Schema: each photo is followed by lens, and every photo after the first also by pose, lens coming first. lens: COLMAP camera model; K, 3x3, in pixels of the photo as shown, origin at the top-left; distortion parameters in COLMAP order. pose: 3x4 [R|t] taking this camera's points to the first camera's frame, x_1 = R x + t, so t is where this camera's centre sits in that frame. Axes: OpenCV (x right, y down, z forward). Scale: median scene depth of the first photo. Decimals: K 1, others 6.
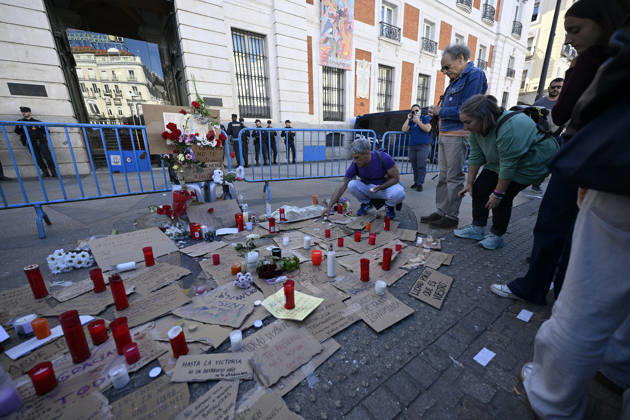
lens RADIAL K [[249.2, 0, 313.9], [0, 249.2, 212.4], [0, 0, 1]] dist [0.000239, 0.000121]
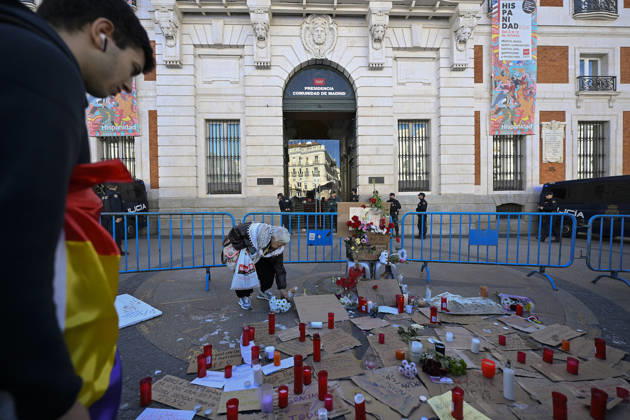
lens RADIAL K [[249.2, 0, 313.9], [0, 249.2, 212.4], [0, 0, 1]] dist [0.000239, 0.000121]
pose [[0.833893, 0.019393, -0.551585, -0.020989], [-0.156473, 0.966685, -0.202572, -0.063891], [0.529281, 0.255231, 0.809147, -0.170138]]
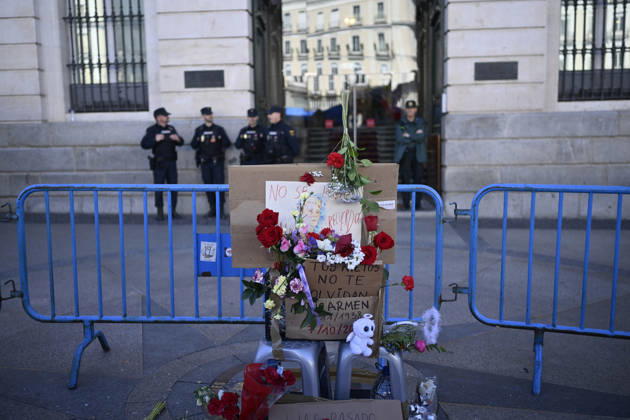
lens RADIAL K [[593.6, 0, 315.0], [0, 593.6, 210.0], [0, 0, 1]] dist [0.000462, 0.000451]
pose [[0.758692, 0.090703, -0.645104, 0.133474], [-0.180096, 0.980870, -0.073894, -0.260526], [0.626061, 0.172243, 0.760513, 0.234469]]
